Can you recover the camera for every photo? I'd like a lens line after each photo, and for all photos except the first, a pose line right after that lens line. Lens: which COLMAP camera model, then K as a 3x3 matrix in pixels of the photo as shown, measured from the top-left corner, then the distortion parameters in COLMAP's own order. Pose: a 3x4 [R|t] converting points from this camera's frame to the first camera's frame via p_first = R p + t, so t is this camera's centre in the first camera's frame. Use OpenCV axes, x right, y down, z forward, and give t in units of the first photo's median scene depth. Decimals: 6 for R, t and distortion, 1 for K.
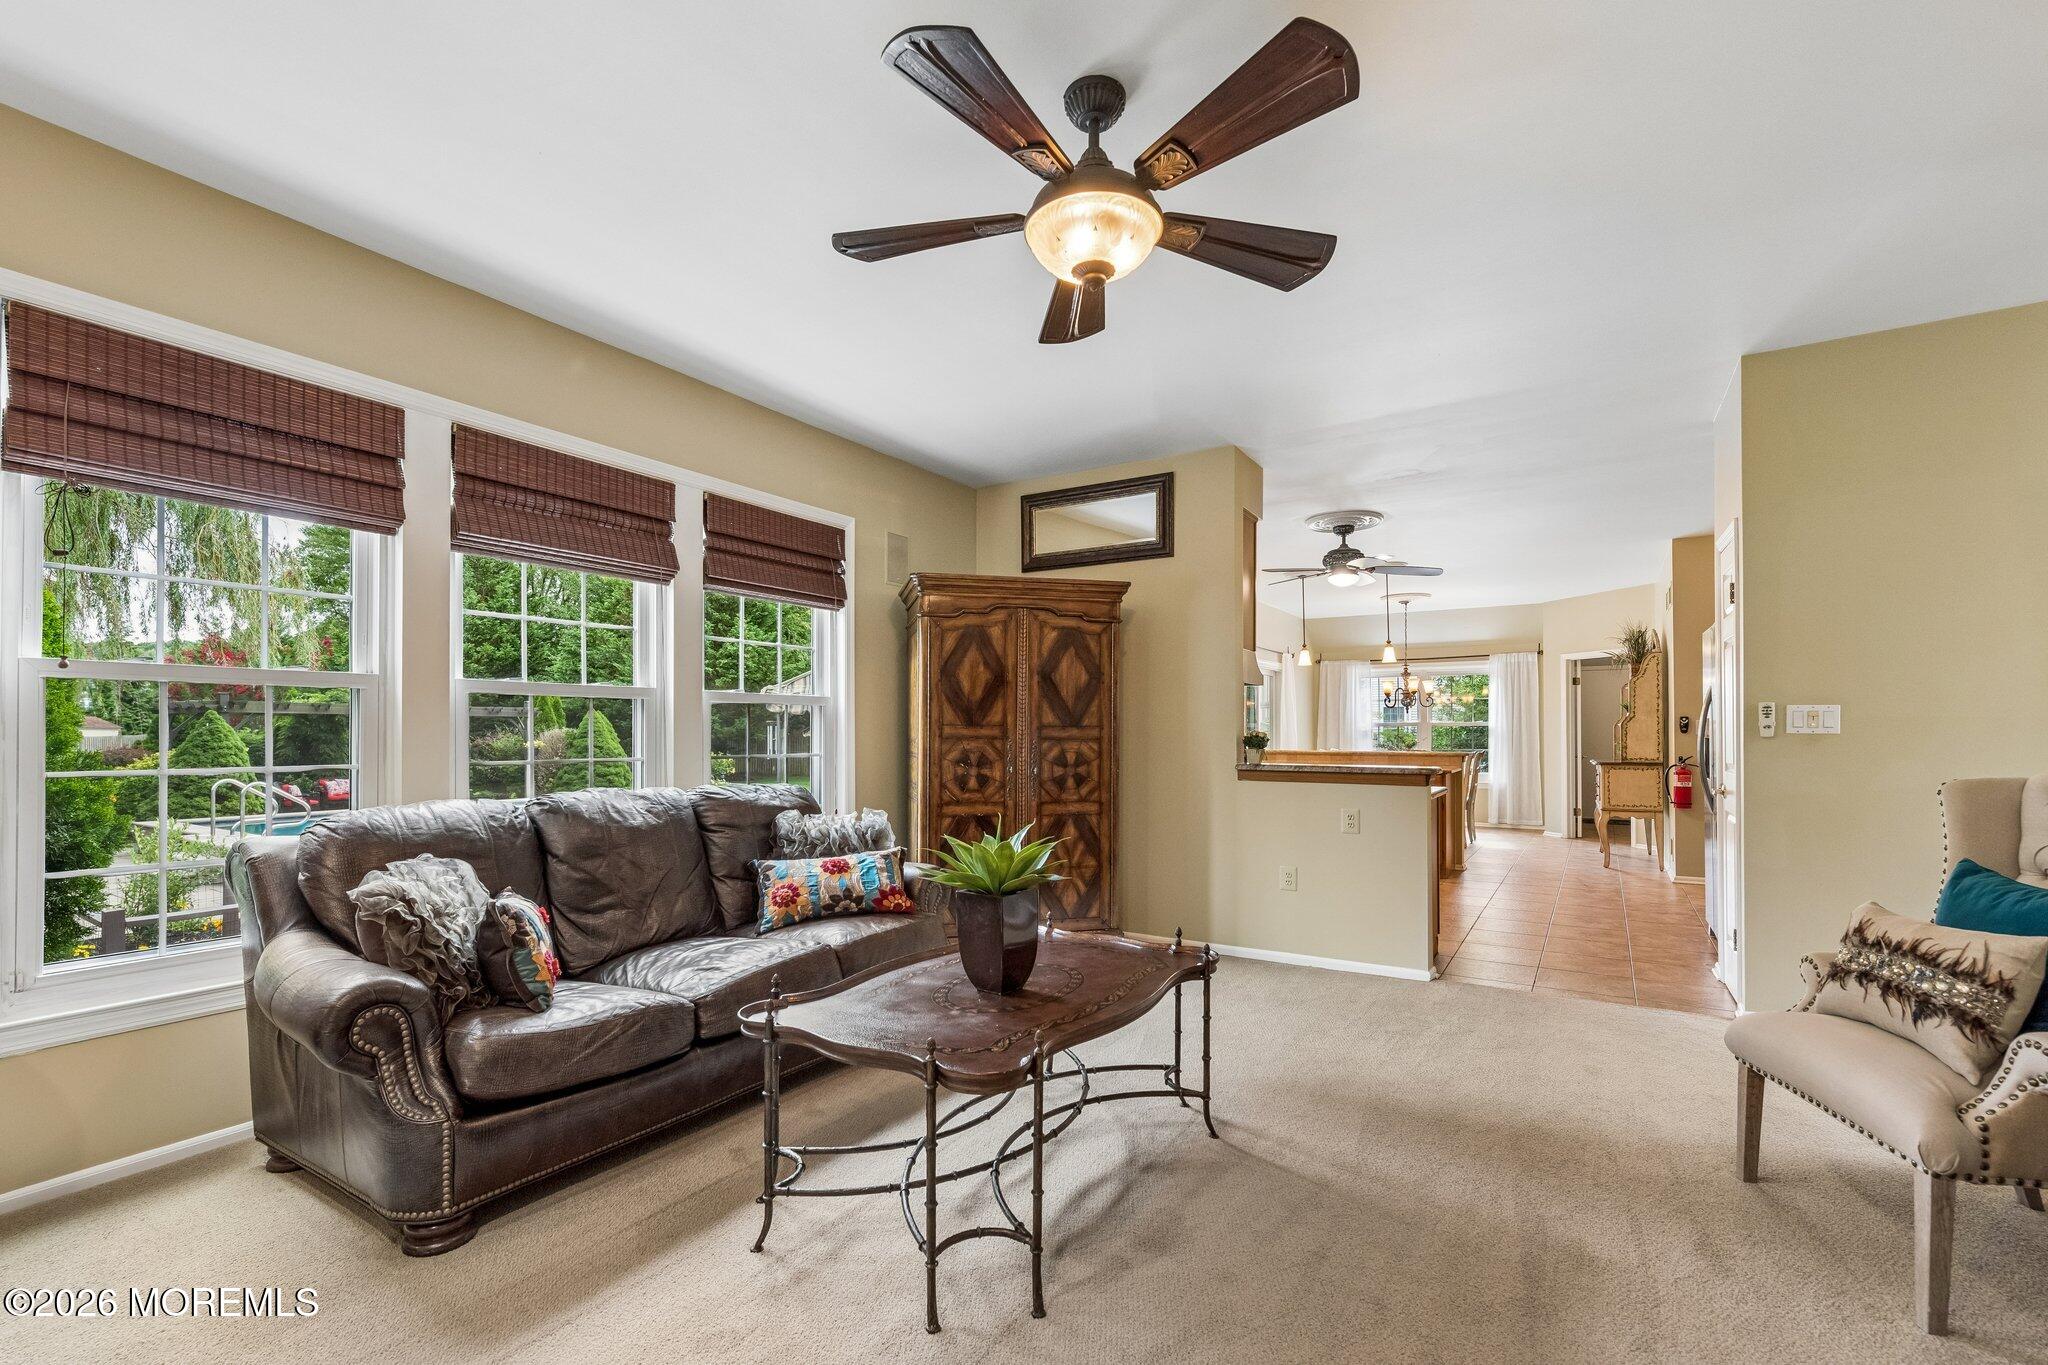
lens RADIAL K [[900.5, 0, 1022.9], [0, 900.5, 727.5], [0, 0, 1]] dist [-0.000449, -0.000188]
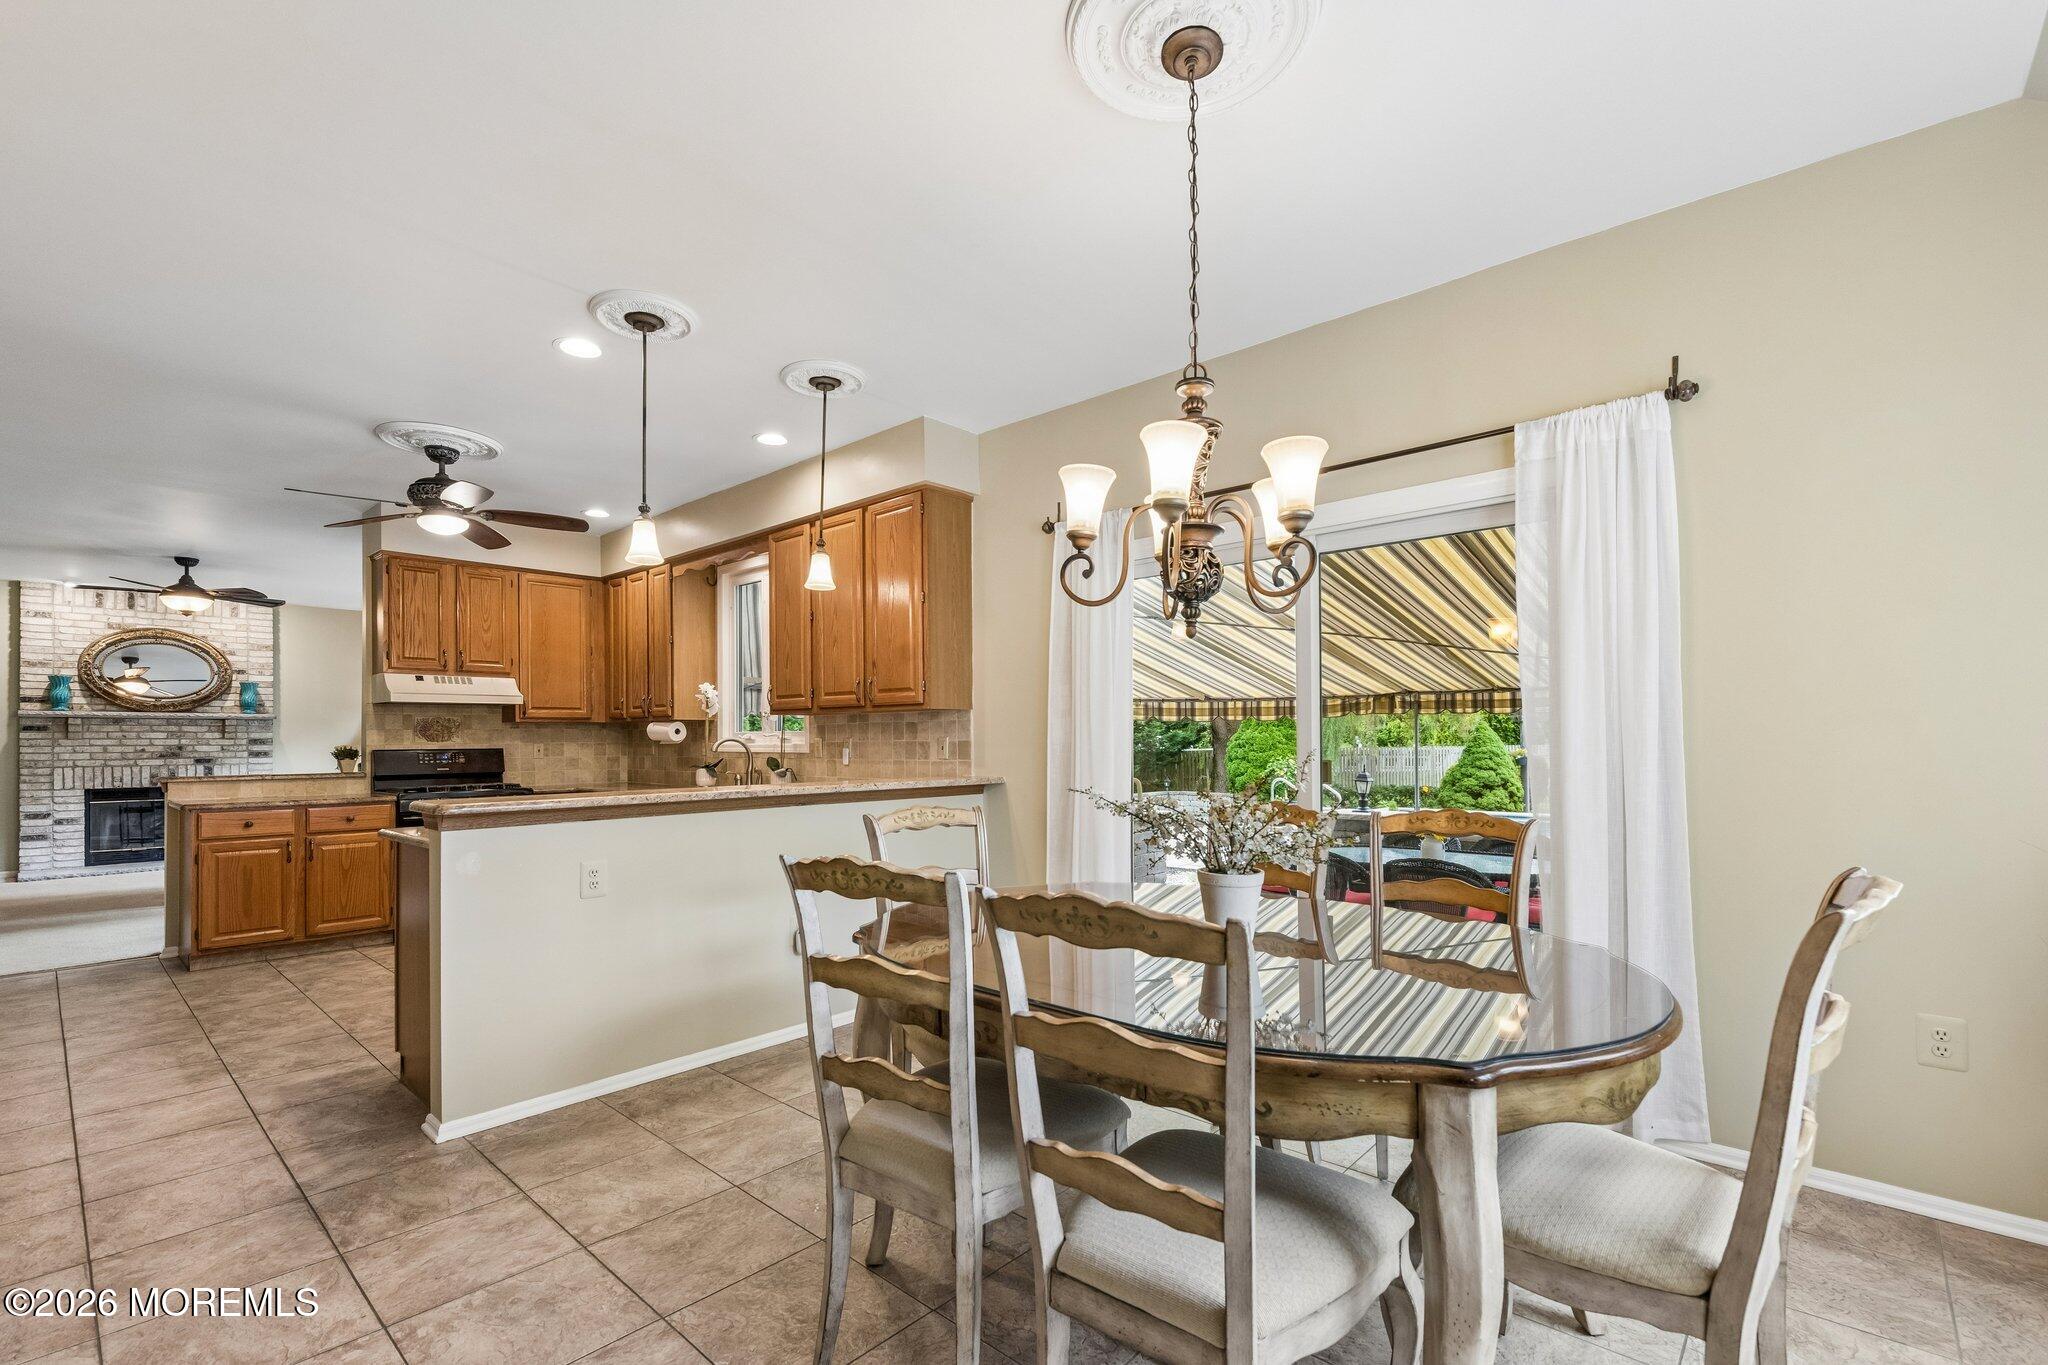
lens RADIAL K [[907.4, 0, 1024.7], [0, 907.4, 733.2], [0, 0, 1]] dist [0.001629, 0.000611]
pose [[-0.164293, -0.009200, -0.986369, 1.382205], [0.012903, 0.999851, -0.011475, 0.013031], [0.986327, -0.014613, -0.164150, 2.206739]]
